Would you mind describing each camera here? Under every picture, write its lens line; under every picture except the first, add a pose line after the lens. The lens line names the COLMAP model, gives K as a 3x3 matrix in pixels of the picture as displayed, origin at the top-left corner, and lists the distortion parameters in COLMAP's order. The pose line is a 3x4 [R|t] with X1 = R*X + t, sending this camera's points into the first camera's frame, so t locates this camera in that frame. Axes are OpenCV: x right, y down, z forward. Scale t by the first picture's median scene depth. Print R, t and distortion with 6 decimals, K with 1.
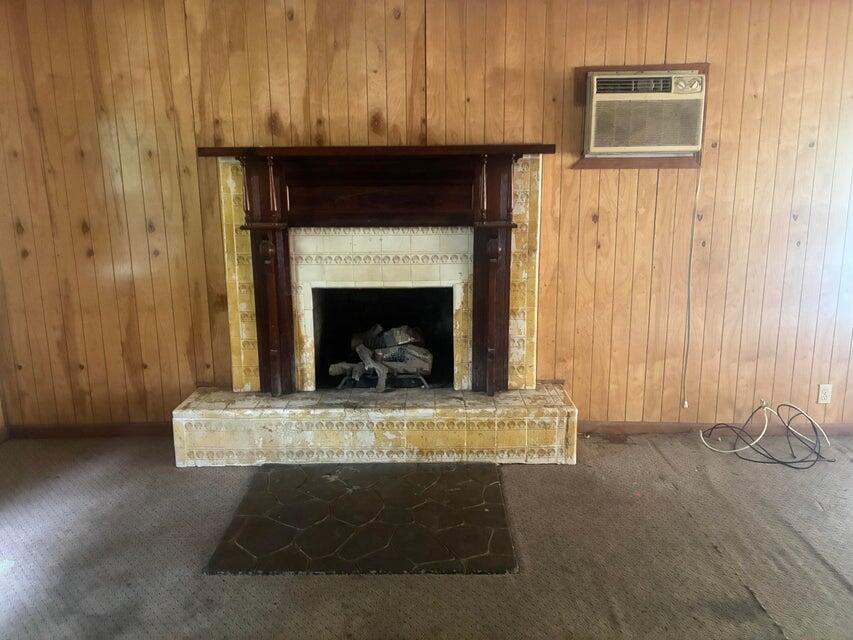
lens RADIAL K [[647.2, 0, 426.5], [0, 647.2, 320.0], [0, 0, 1]] dist [0.006264, 0.004858]
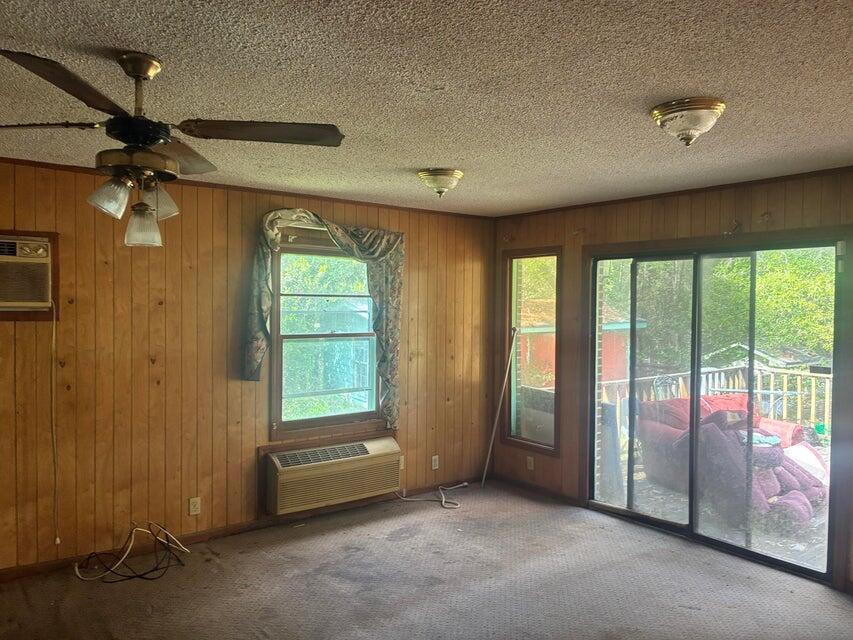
lens RADIAL K [[648.2, 0, 426.5], [0, 648.2, 320.0], [0, 0, 1]] dist [0.096848, -0.119092]
pose [[0.791382, 0.000968, 0.611321, 0.229039], [0.113790, 0.982289, -0.148862, 0.006683], [-0.600638, 0.187369, 0.777256, -0.272761]]
